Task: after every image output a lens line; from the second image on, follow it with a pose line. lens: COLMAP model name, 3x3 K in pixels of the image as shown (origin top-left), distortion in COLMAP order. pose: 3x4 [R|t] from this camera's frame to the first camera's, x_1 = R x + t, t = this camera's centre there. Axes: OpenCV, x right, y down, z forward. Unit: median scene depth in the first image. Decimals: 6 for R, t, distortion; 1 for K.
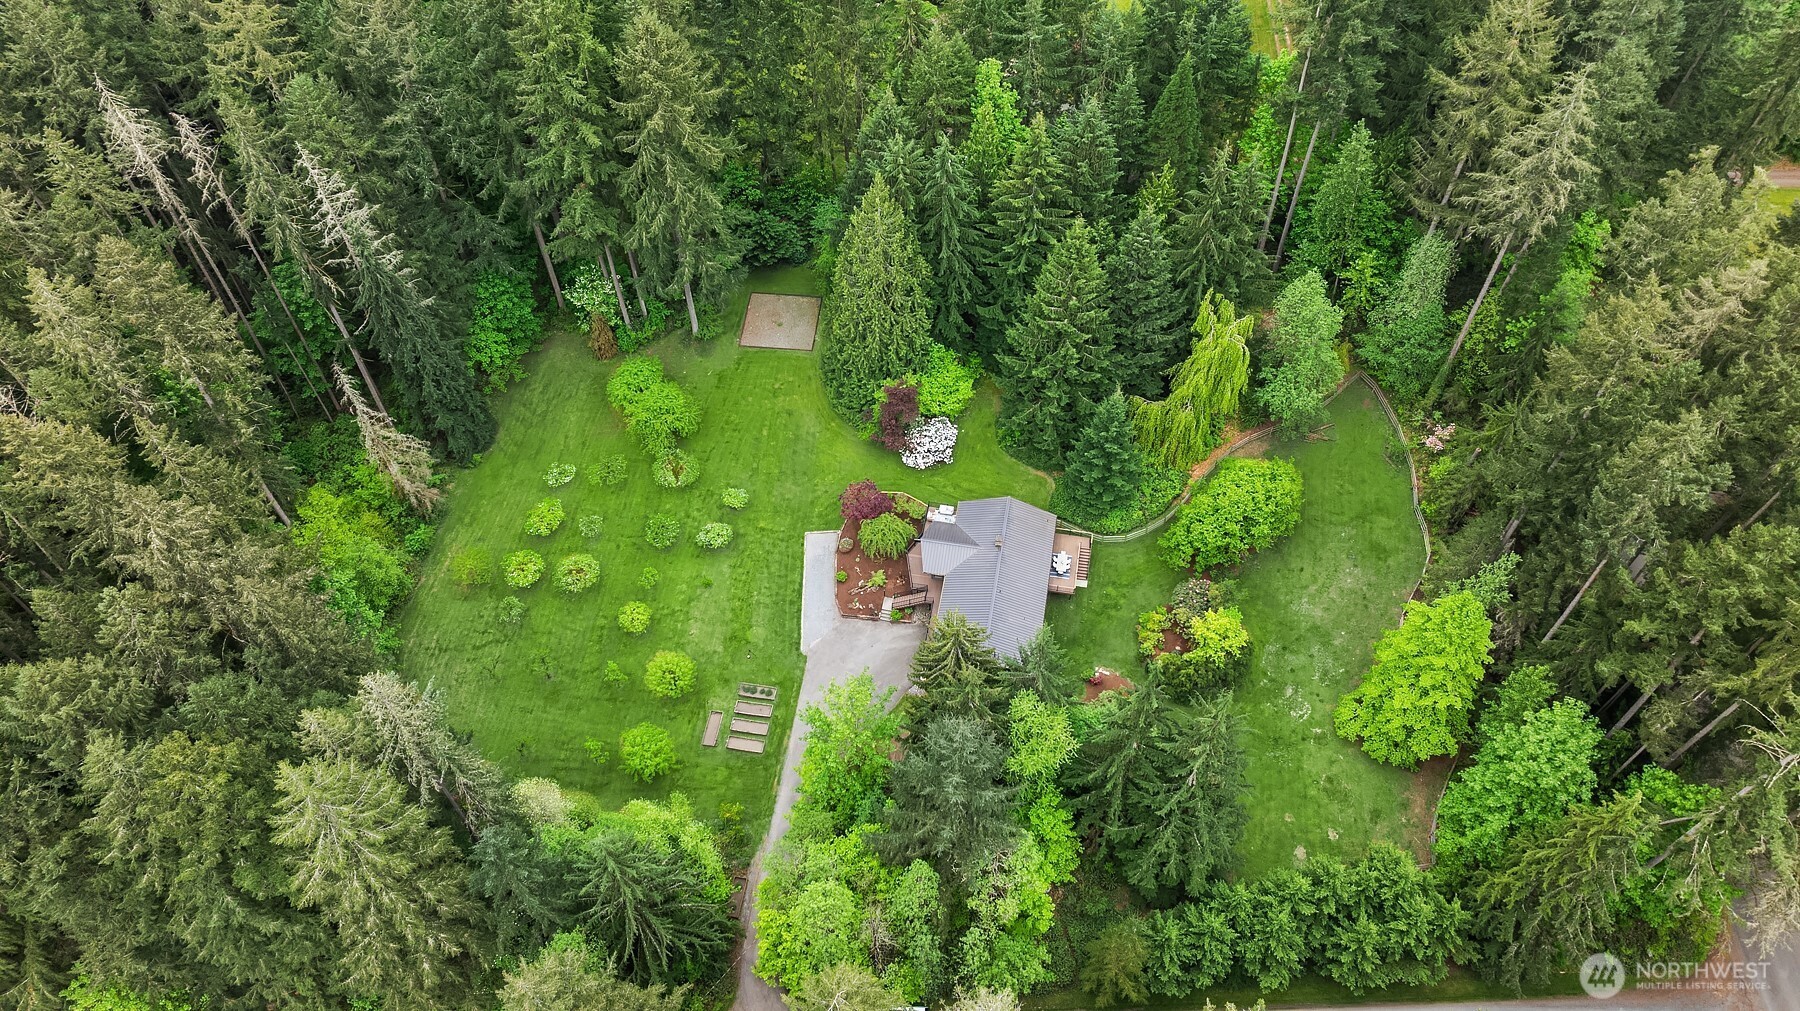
lens RADIAL K [[1282.1, 0, 904.2], [0, 1282.1, 502.3], [0, 0, 1]] dist [-0.051706, 0.045751]
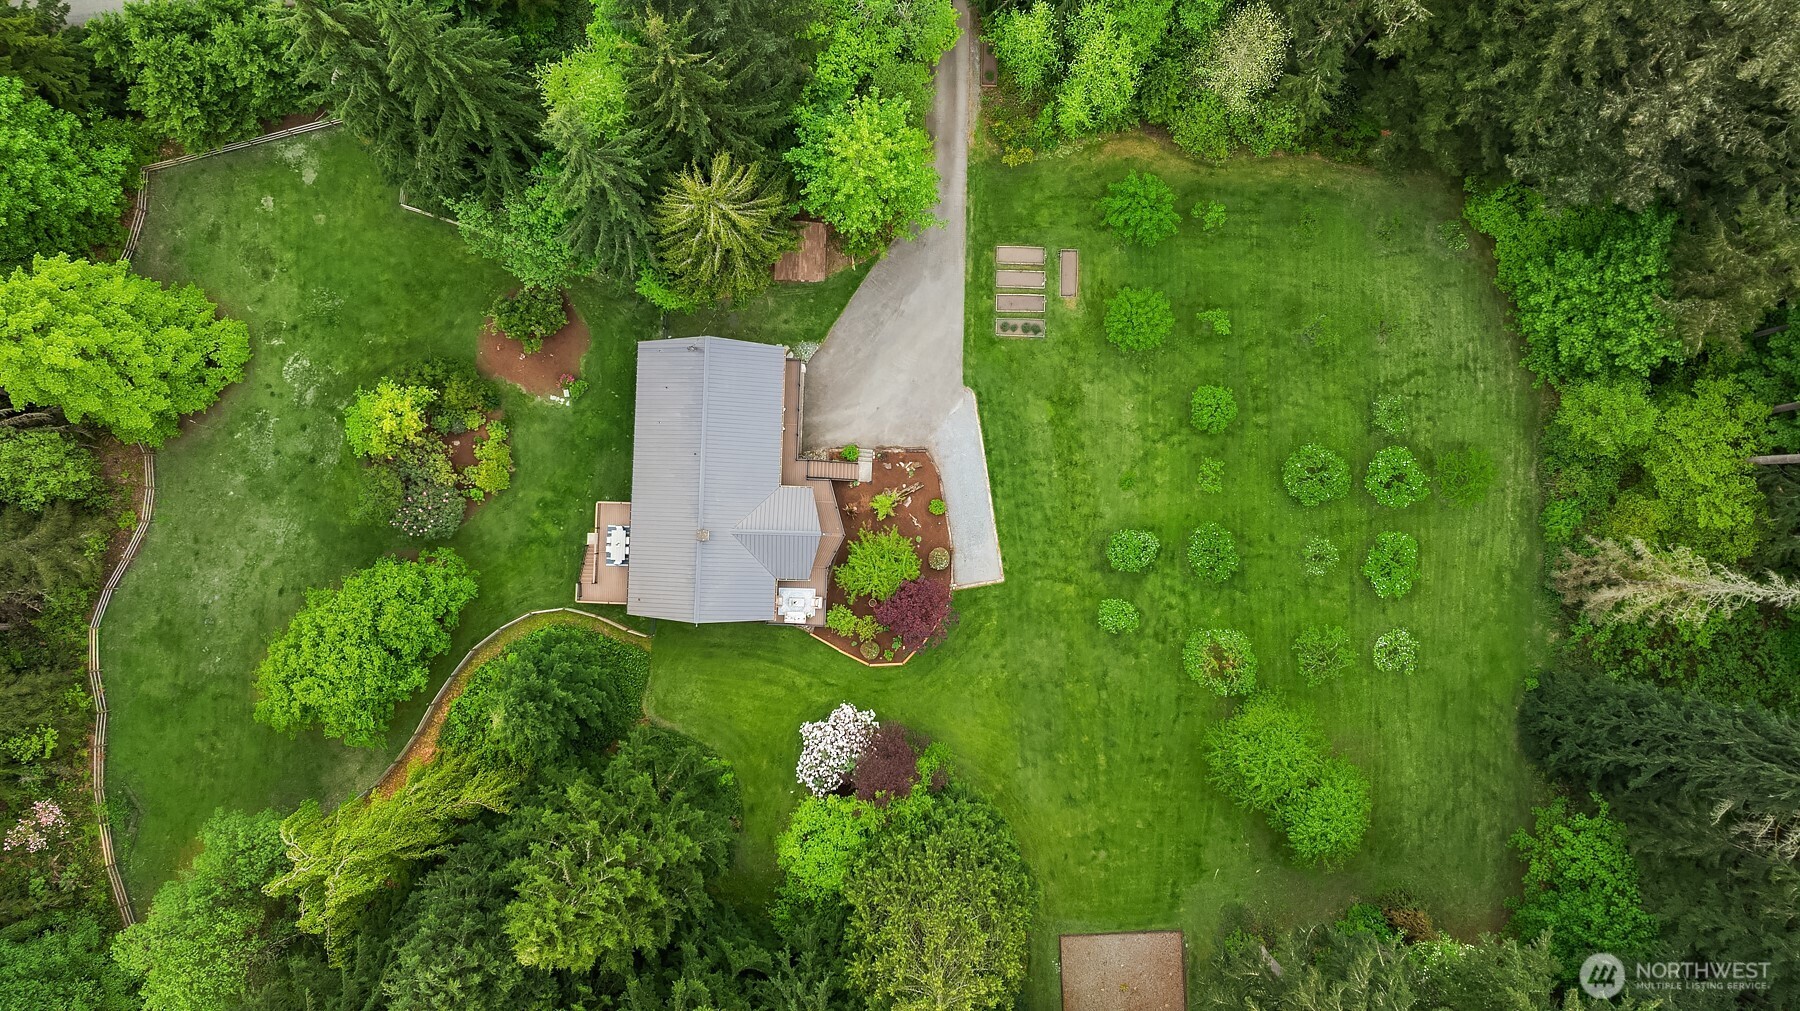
lens RADIAL K [[1282.1, 0, 898.1], [0, 1282.1, 493.6], [0, 0, 1]] dist [-0.051706, 0.045751]
pose [[-0.990543, 0.137116, -0.004910, -0.025742], [-0.111050, -0.780195, 0.615600, -0.370484], [0.080578, 0.610323, 0.788044, 0.451472]]
